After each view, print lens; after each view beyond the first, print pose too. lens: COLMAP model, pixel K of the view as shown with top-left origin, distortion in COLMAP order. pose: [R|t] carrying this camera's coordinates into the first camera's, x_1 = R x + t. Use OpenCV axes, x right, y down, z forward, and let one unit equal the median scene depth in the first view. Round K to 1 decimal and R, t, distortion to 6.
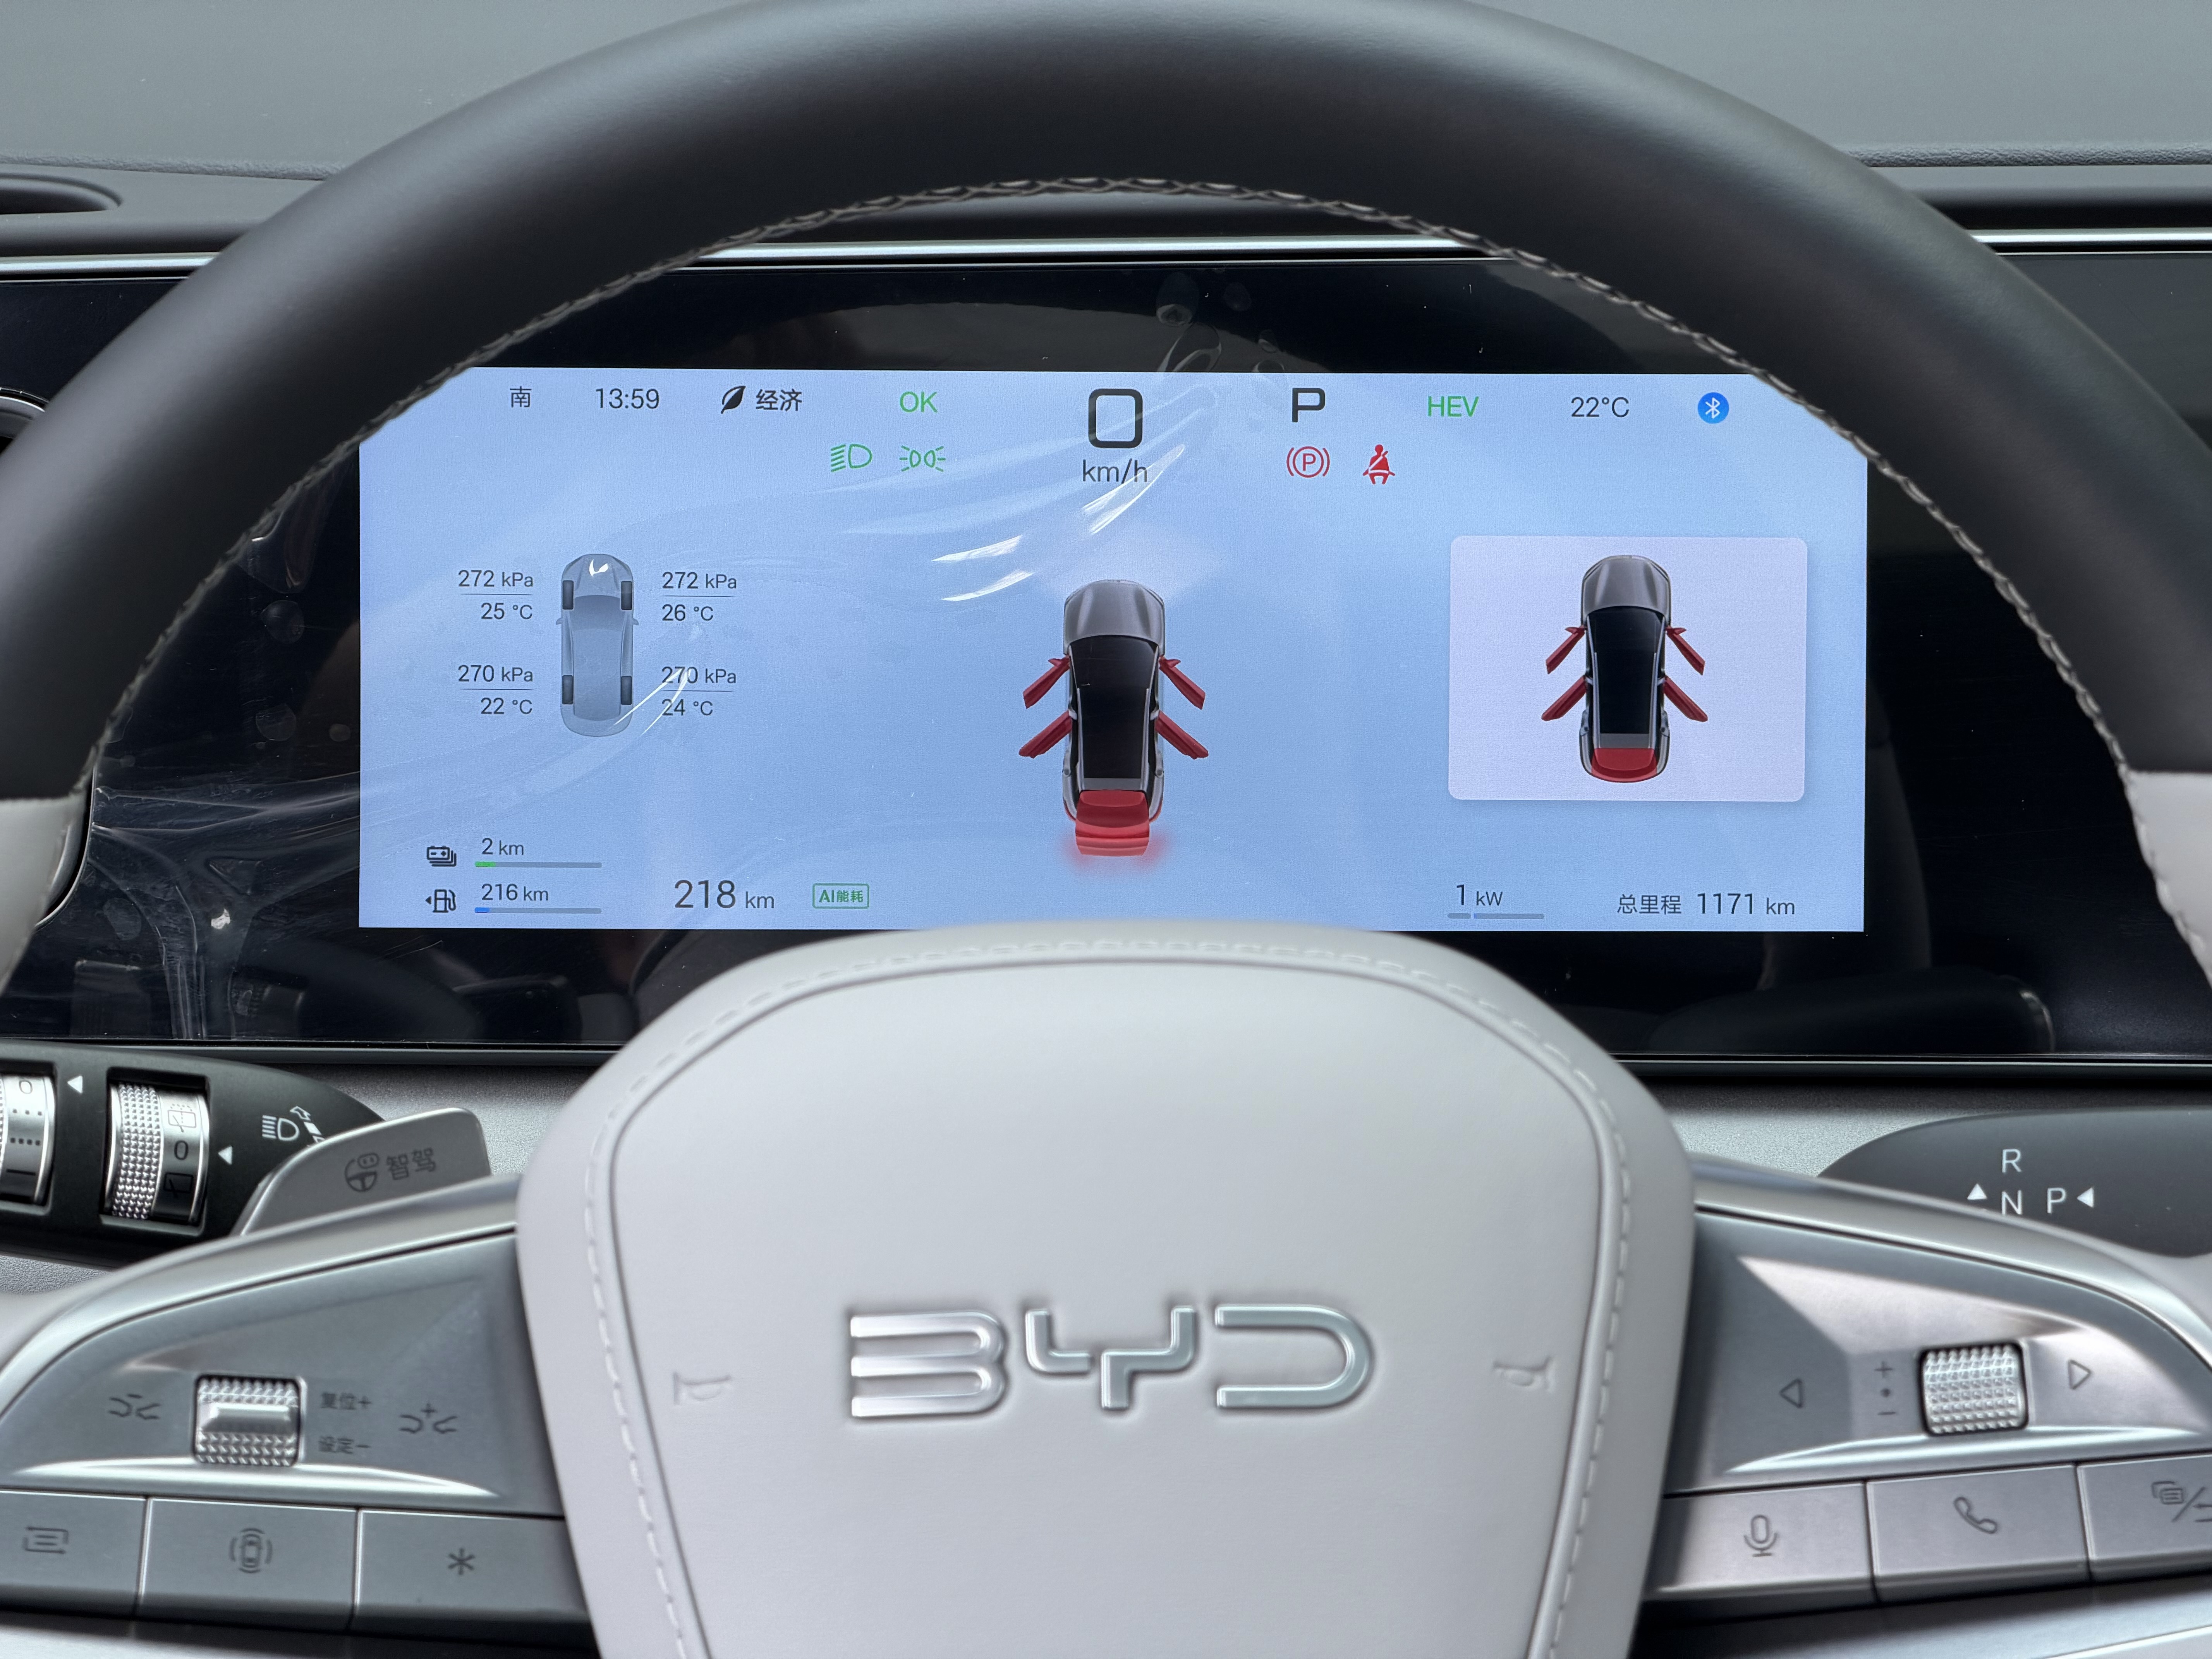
lens RADIAL K [[7186.4, 0, 1106.0], [0, 7186.4, 829.5], [0, 0, 1]] dist [0.373400, -2.244002]
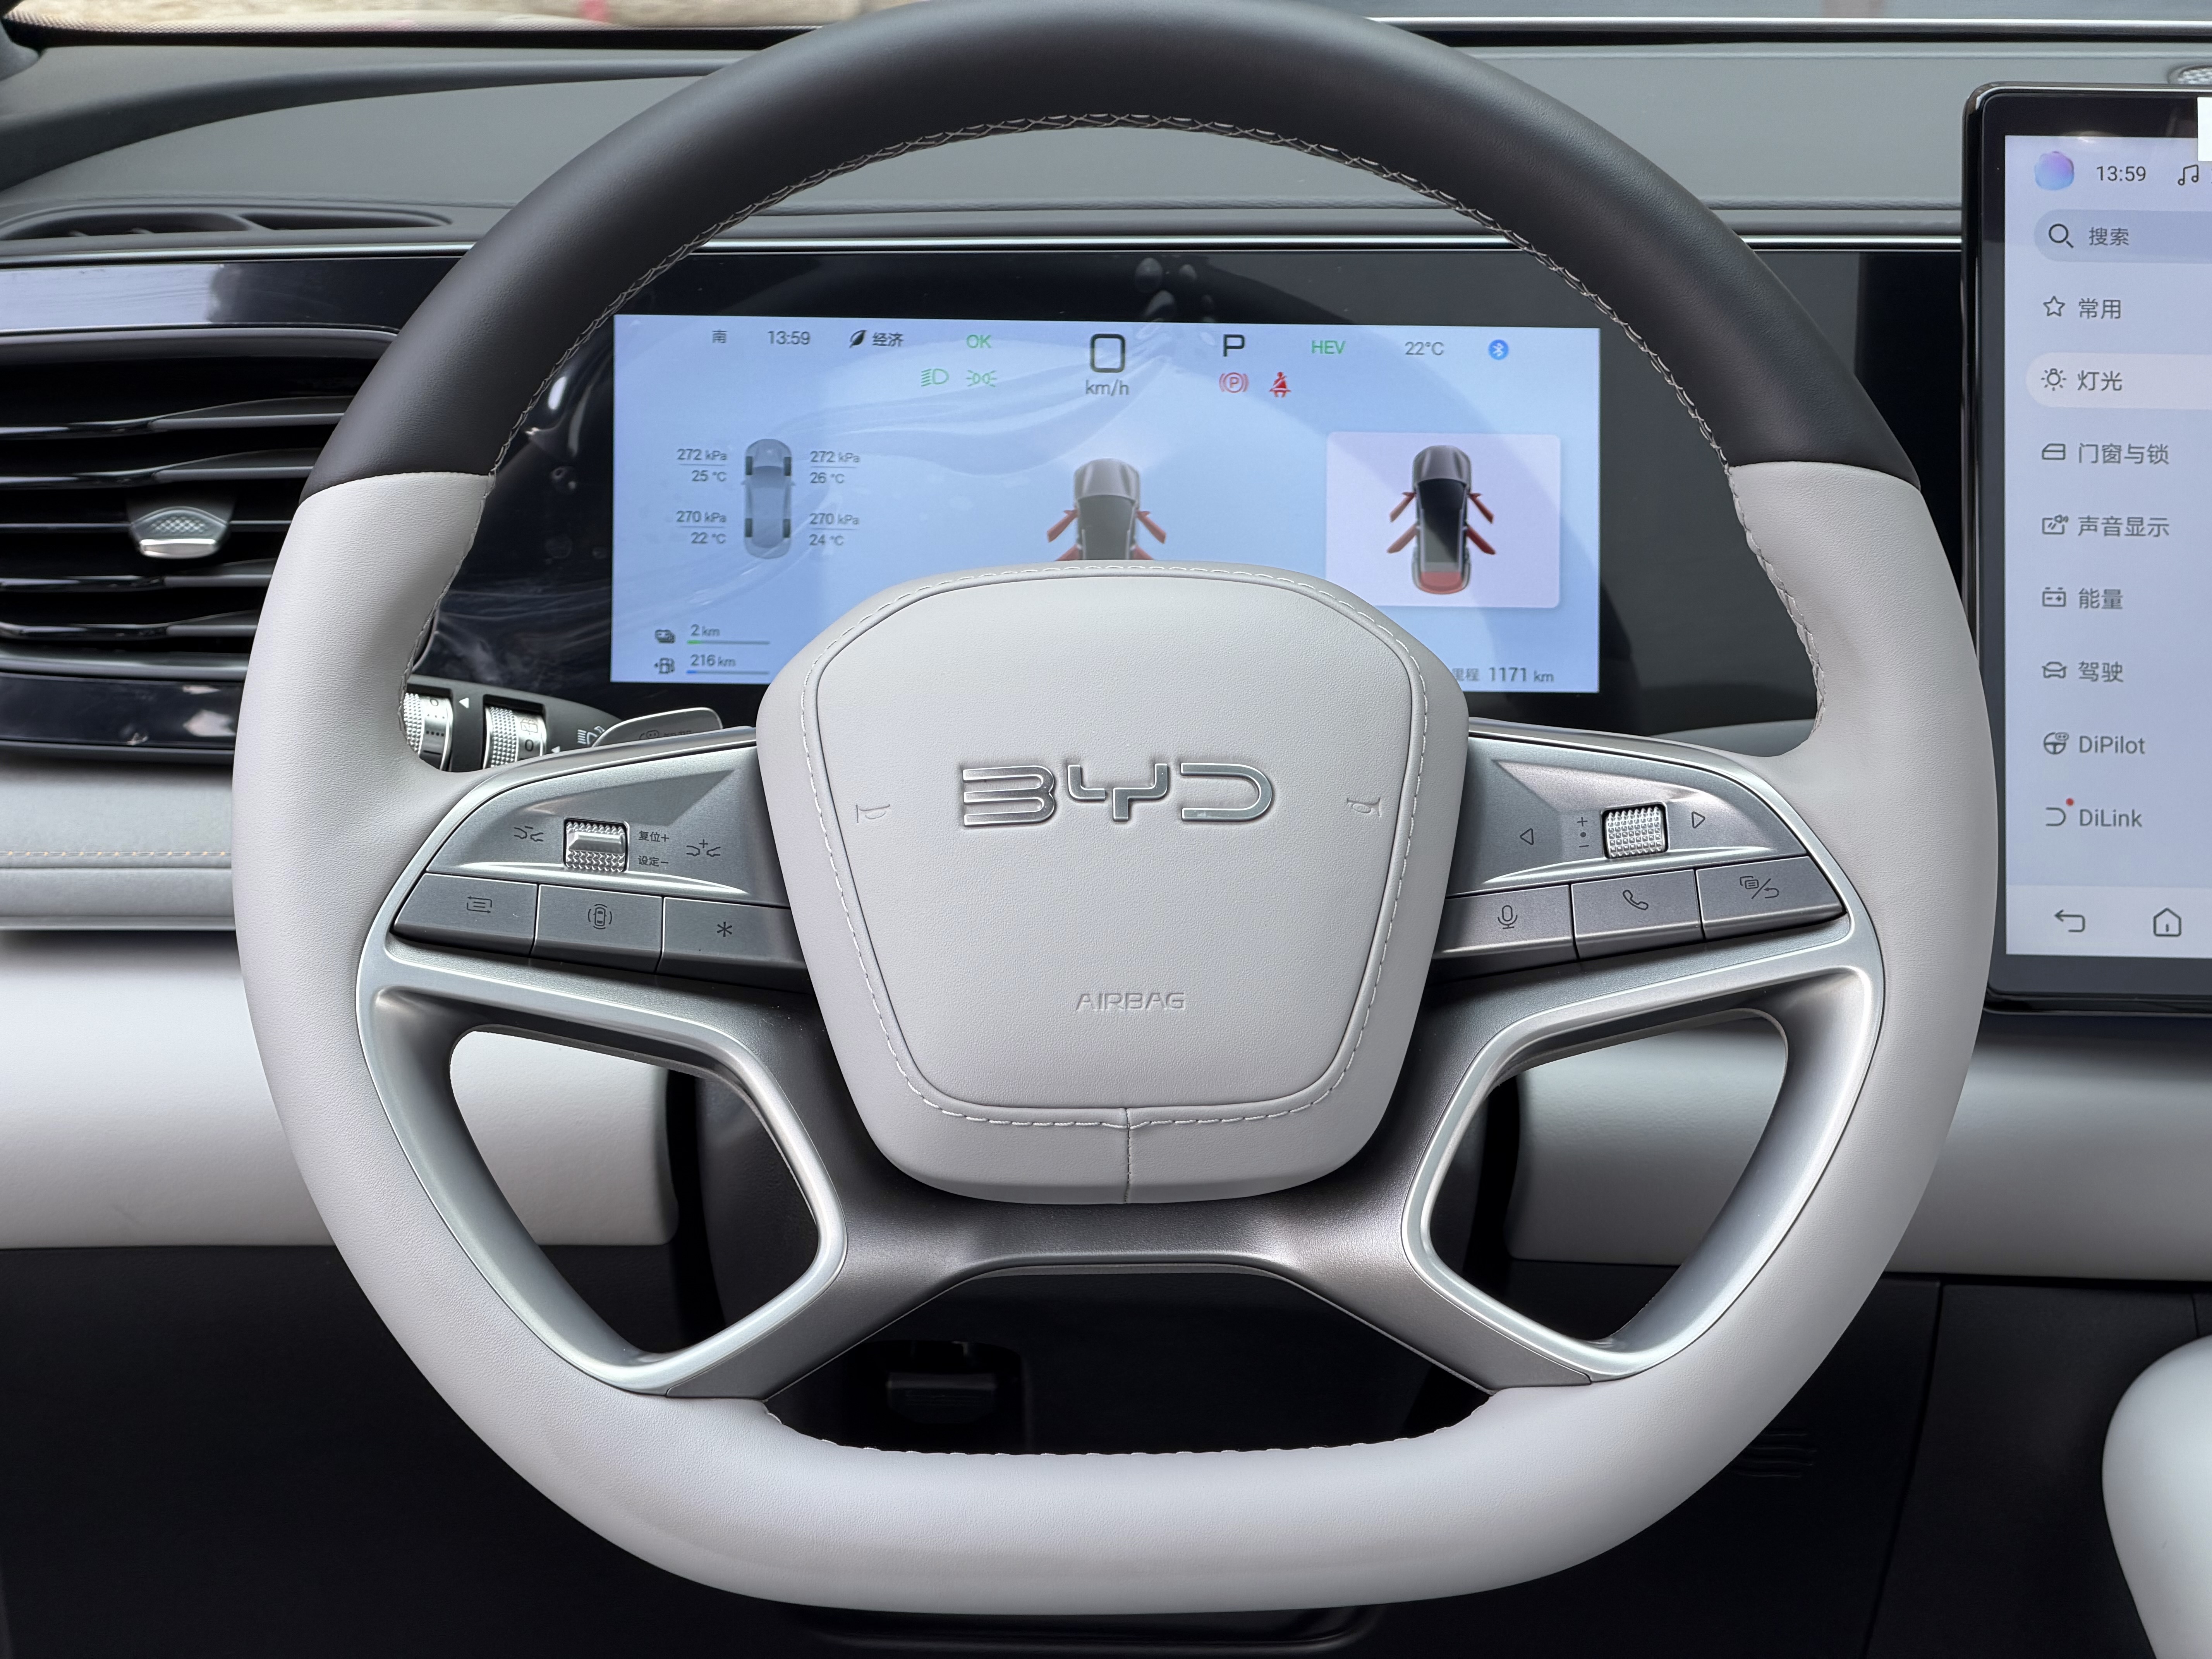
lens RADIAL K [[7186.4, 0, 1106.0], [0, 7186.4, 829.5], [0, 0, 1]] dist [0.373400, -2.244002]
pose [[0.999929, 0.002823, 0.011591, -0.016550], [-0.001837, 0.996448, -0.084191, 0.172739], [-0.011788, 0.084164, 0.996382, -0.515455]]
